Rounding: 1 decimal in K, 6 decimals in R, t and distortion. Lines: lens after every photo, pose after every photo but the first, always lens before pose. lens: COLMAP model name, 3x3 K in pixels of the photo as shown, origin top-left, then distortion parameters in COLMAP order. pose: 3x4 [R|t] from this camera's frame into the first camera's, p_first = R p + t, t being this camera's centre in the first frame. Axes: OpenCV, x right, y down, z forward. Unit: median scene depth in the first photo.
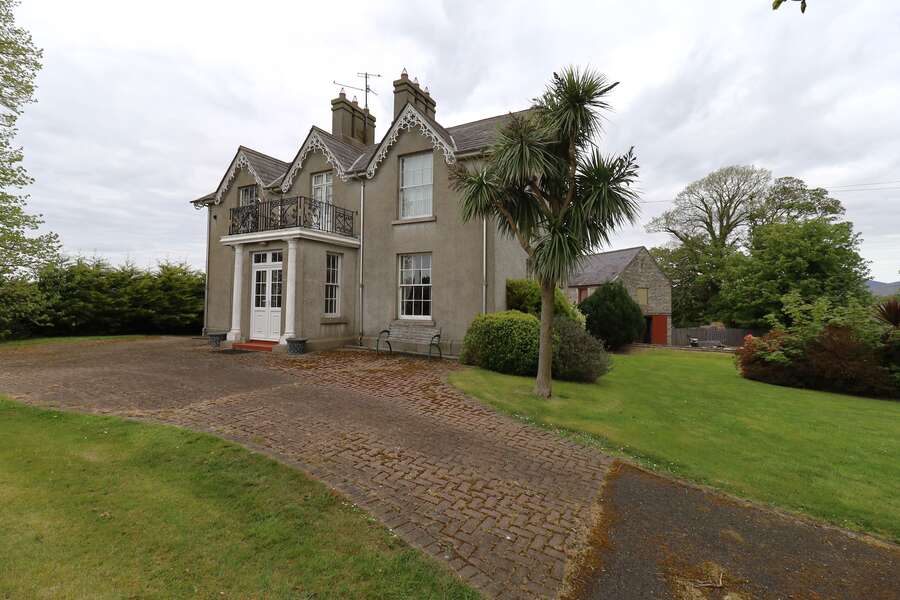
lens RADIAL K [[415.0, 0, 447.6], [0, 415.0, 293.6], [0, 0, 1]] dist [-0.010394, -0.006496]
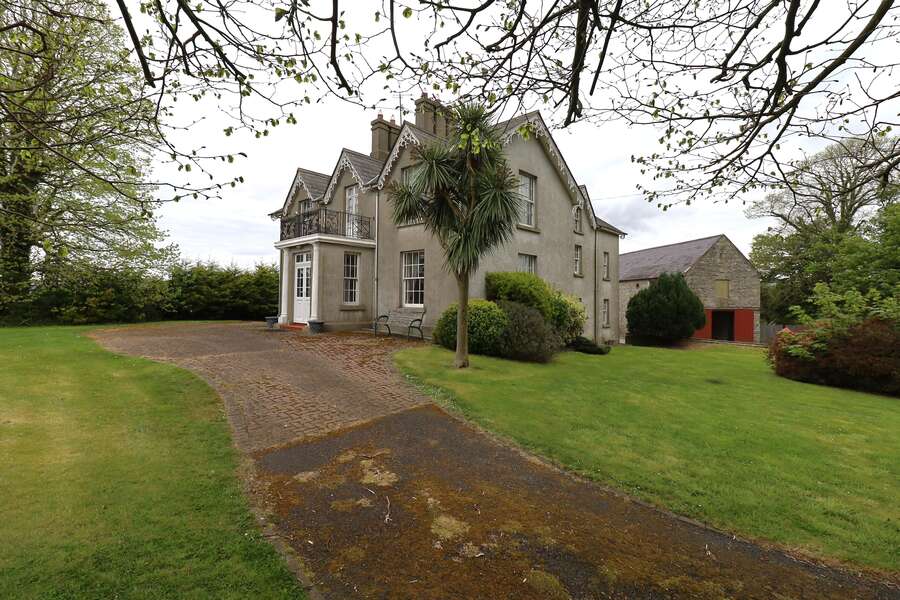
lens RADIAL K [[415.0, 0, 449.4], [0, 415.0, 294.6], [0, 0, 1]] dist [-0.010394, -0.006496]
pose [[0.966595, -0.002673, -0.256295, 0.256887], [0.005813, 0.999917, 0.011492, 0.010626], [0.256243, -0.012598, 0.966530, -0.090991]]
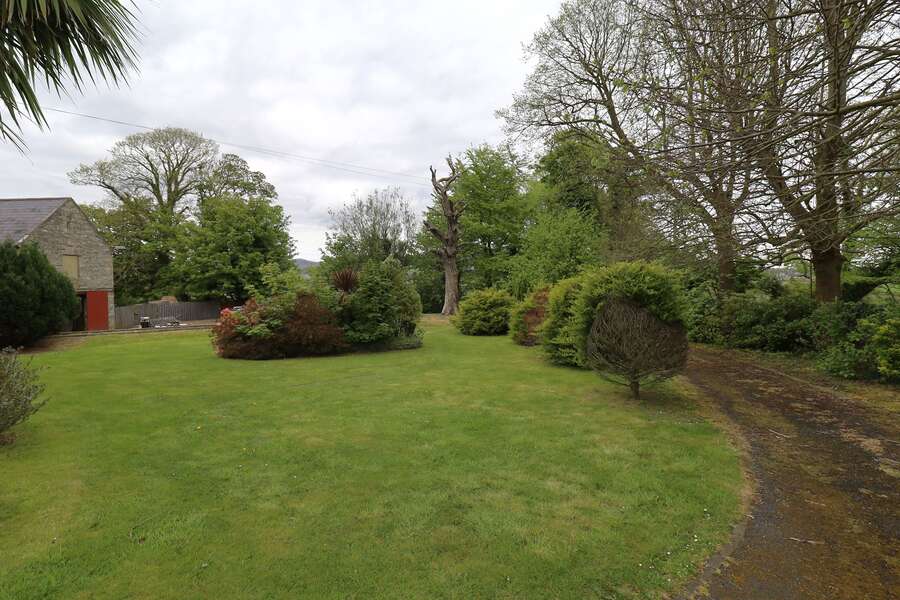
lens RADIAL K [[415.0, 0, 452.4], [0, 415.0, 288.9], [0, 0, 1]] dist [-0.010394, -0.006496]
pose [[0.356102, -0.037811, 0.933682, 0.075154], [-0.011875, 0.998917, 0.044982, 0.011497], [-0.934372, -0.027106, 0.355268, 0.238504]]
